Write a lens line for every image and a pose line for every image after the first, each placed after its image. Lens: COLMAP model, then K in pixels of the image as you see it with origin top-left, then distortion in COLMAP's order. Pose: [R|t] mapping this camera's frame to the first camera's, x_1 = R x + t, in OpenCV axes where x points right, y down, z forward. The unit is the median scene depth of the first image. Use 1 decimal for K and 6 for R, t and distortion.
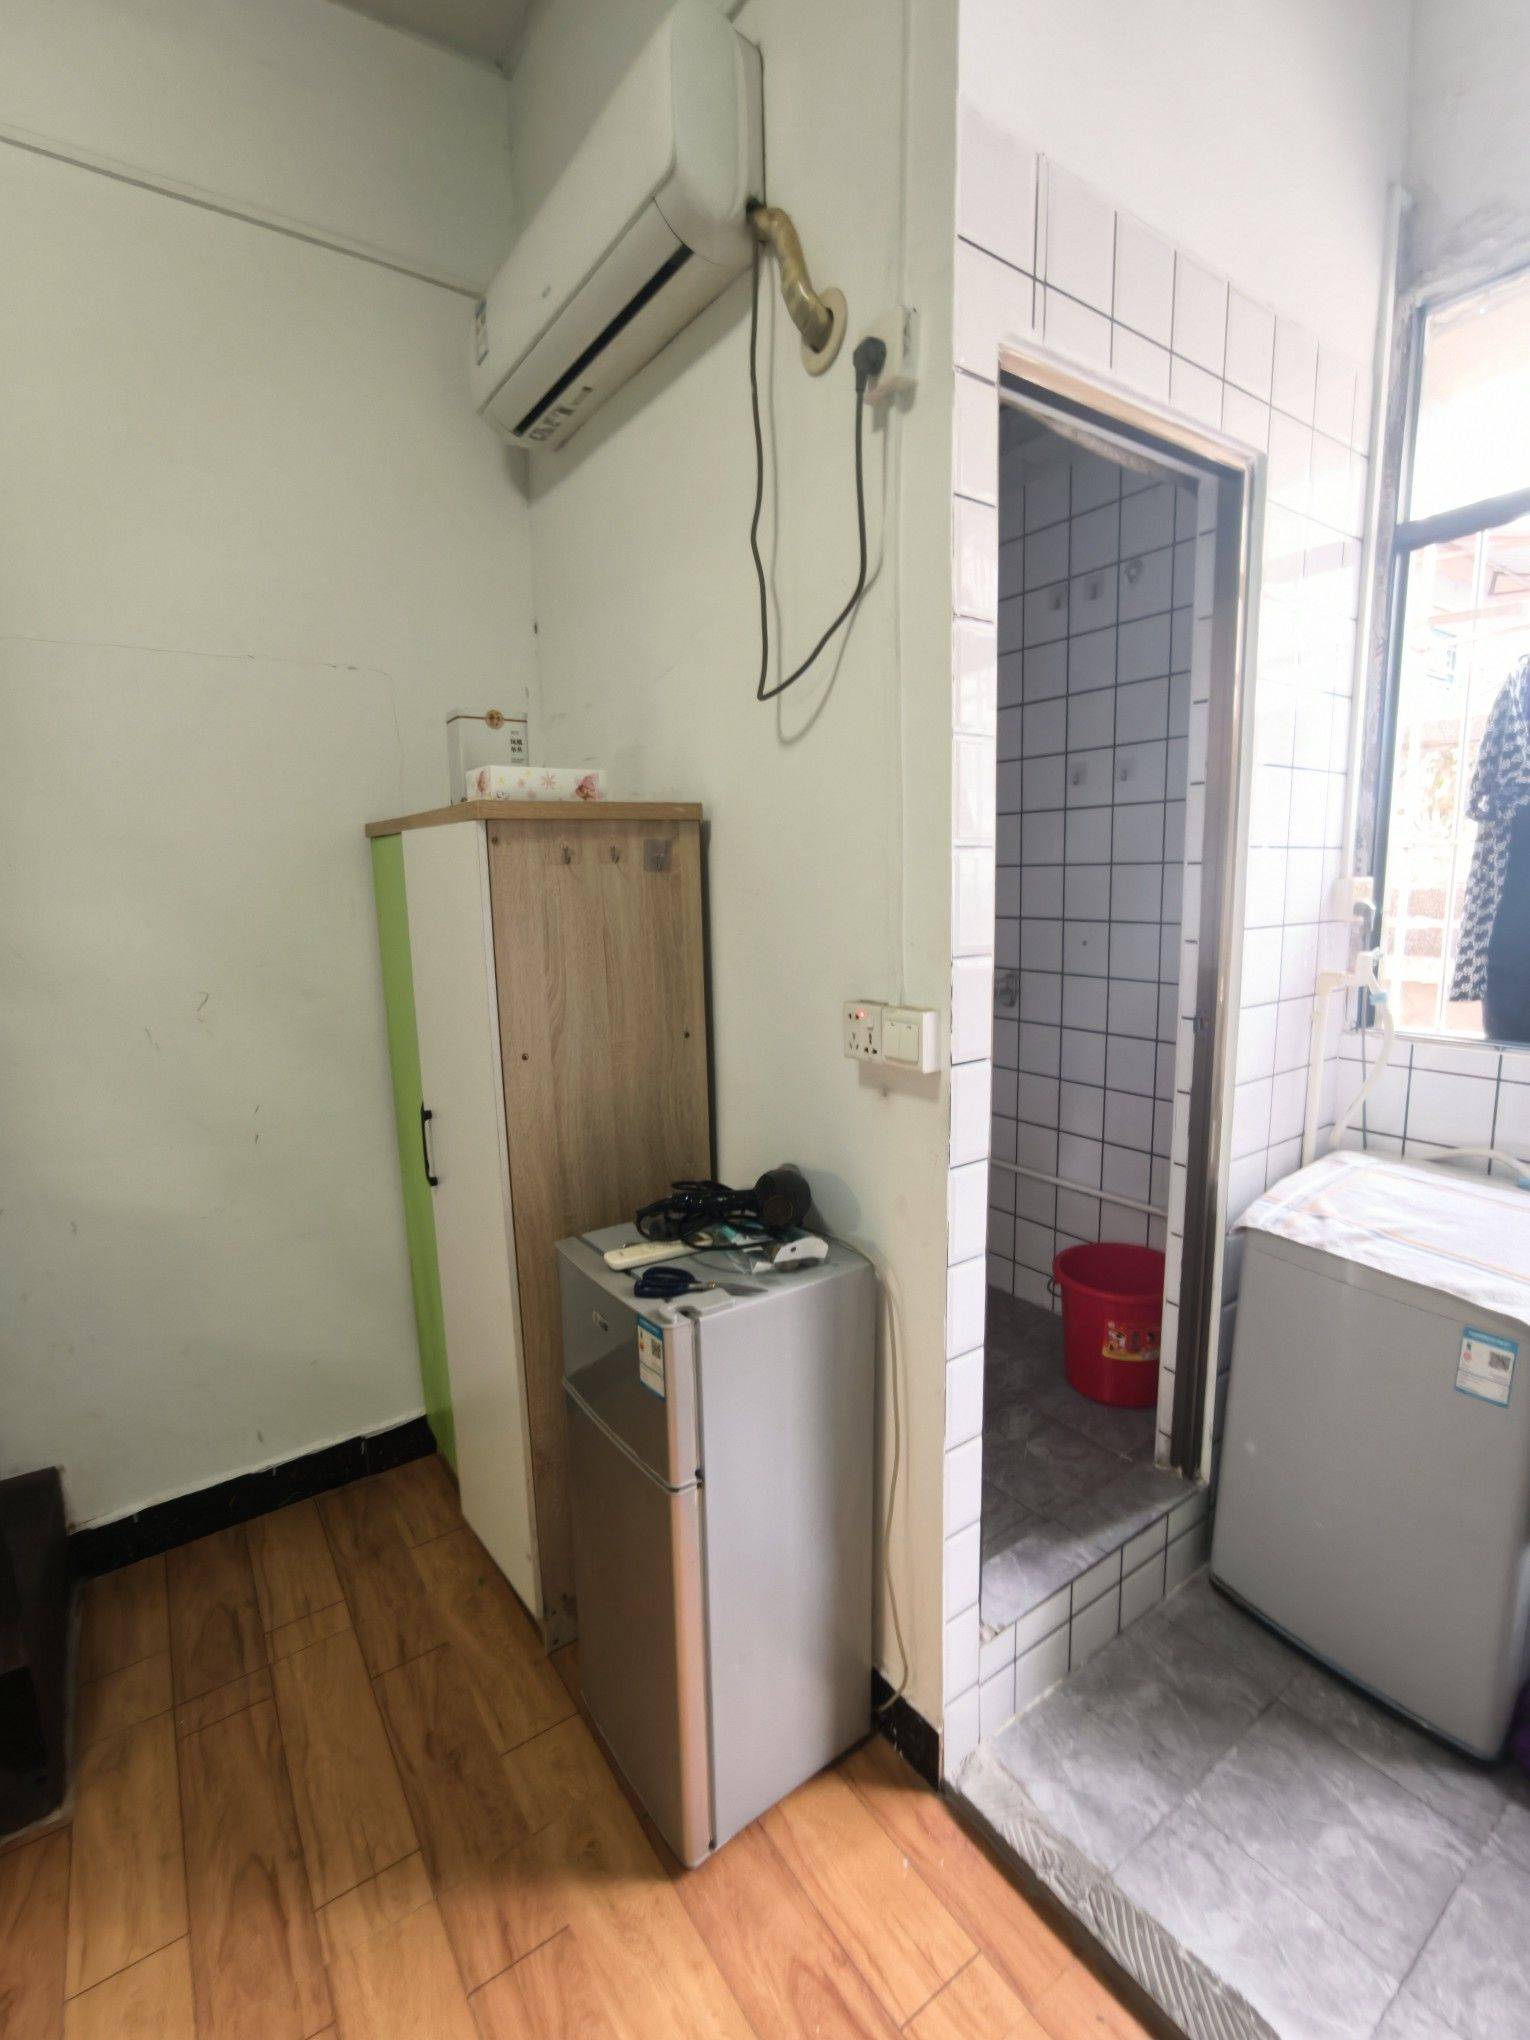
lens RADIAL K [[936.4, 0, 772.4], [0, 936.4, 1013.7], [0, 0, 1]] dist [-0.065512, 0.045649]
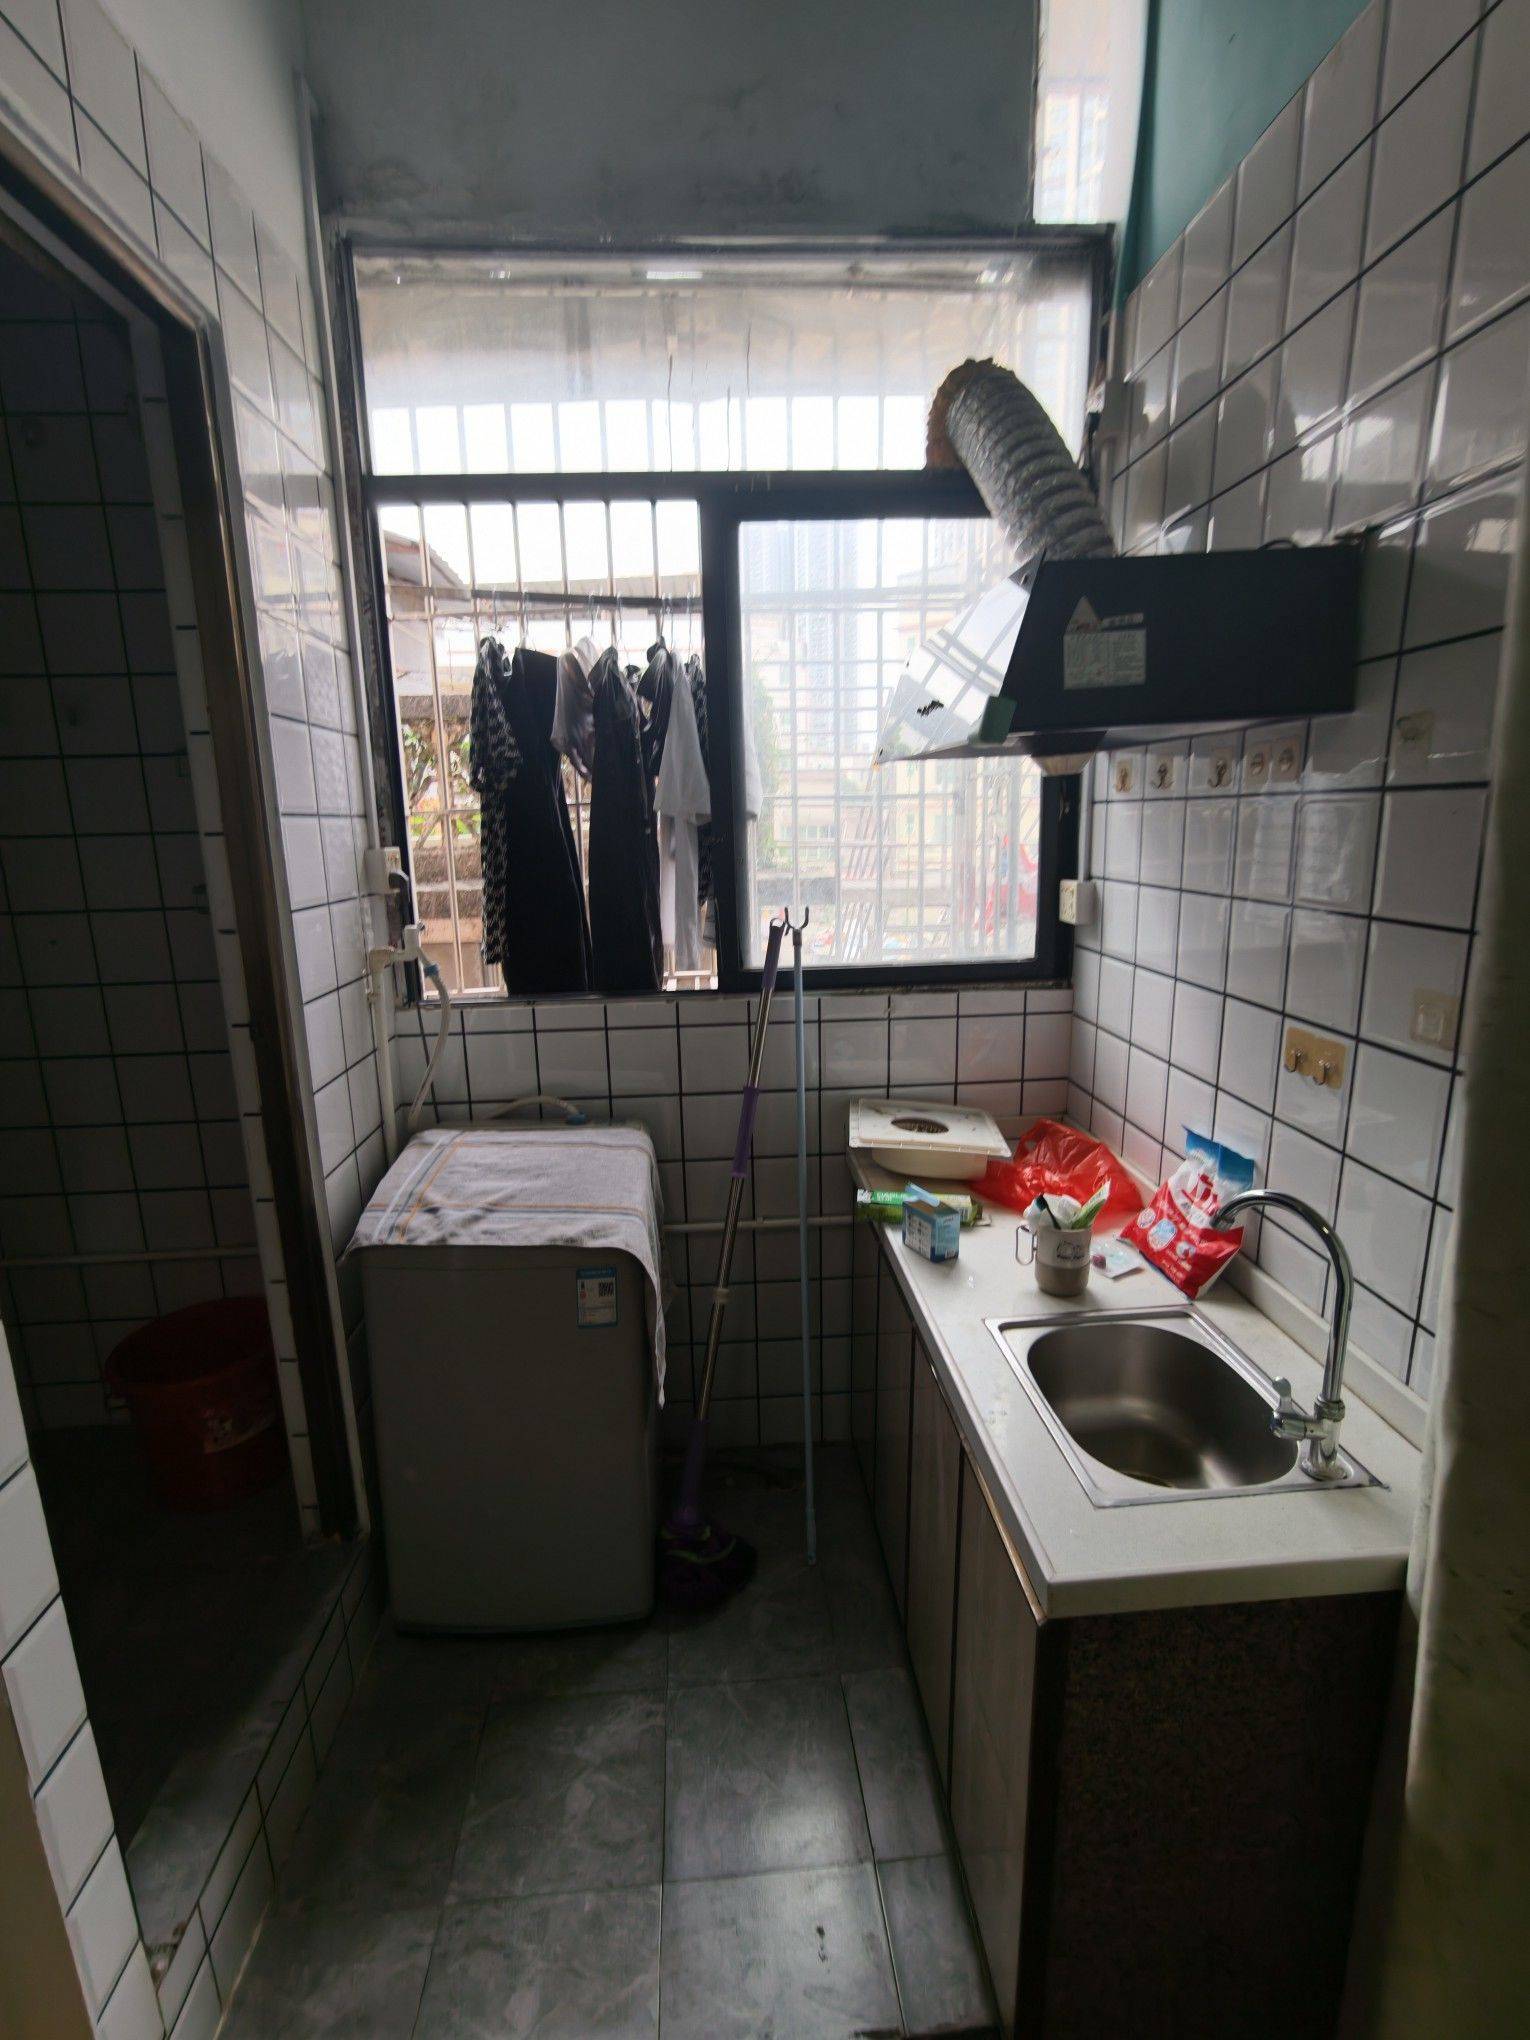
lens RADIAL K [[936.4, 0, 772.4], [0, 936.4, 1013.7], [0, 0, 1]] dist [-0.065512, 0.045649]
pose [[0.515513, -0.163544, 0.841130, 0.007960], [0.131697, 0.985076, 0.110818, -0.034885], [-0.846701, 0.053646, 0.529358, 0.174920]]
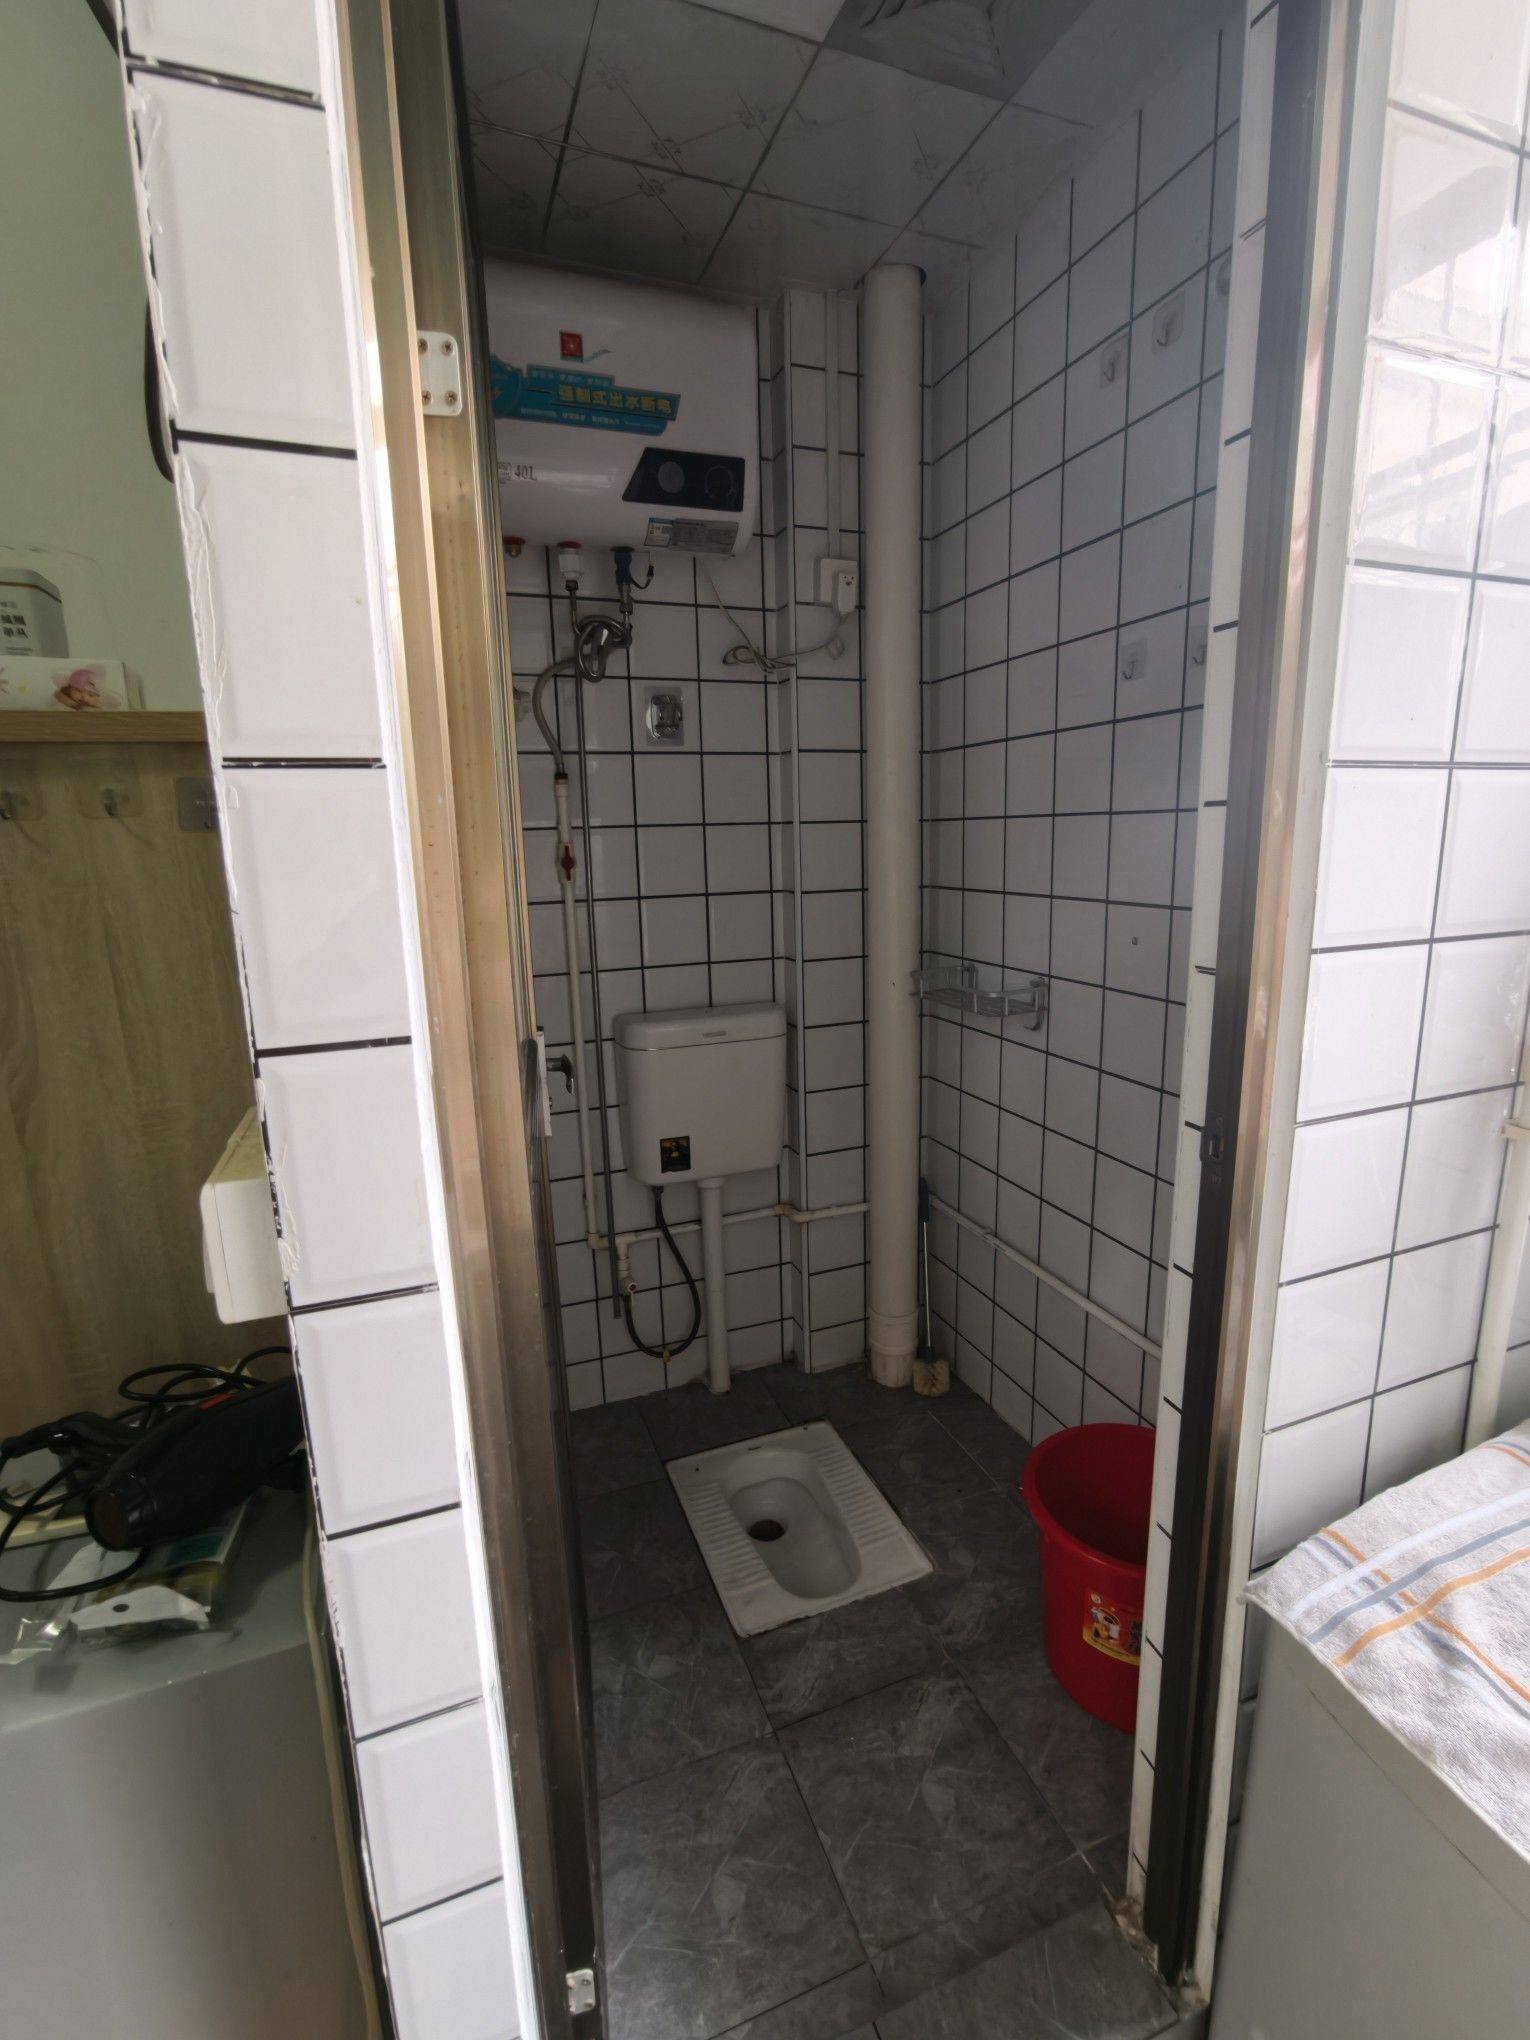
lens RADIAL K [[936.4, 0, 772.4], [0, 936.4, 1013.7], [0, 0, 1]] dist [-0.065512, 0.045649]
pose [[0.969699, 0.044333, -0.240248, 0.358780], [-0.032241, 0.998019, 0.054032, -0.075963], [0.242168, -0.044649, 0.969207, 0.494466]]
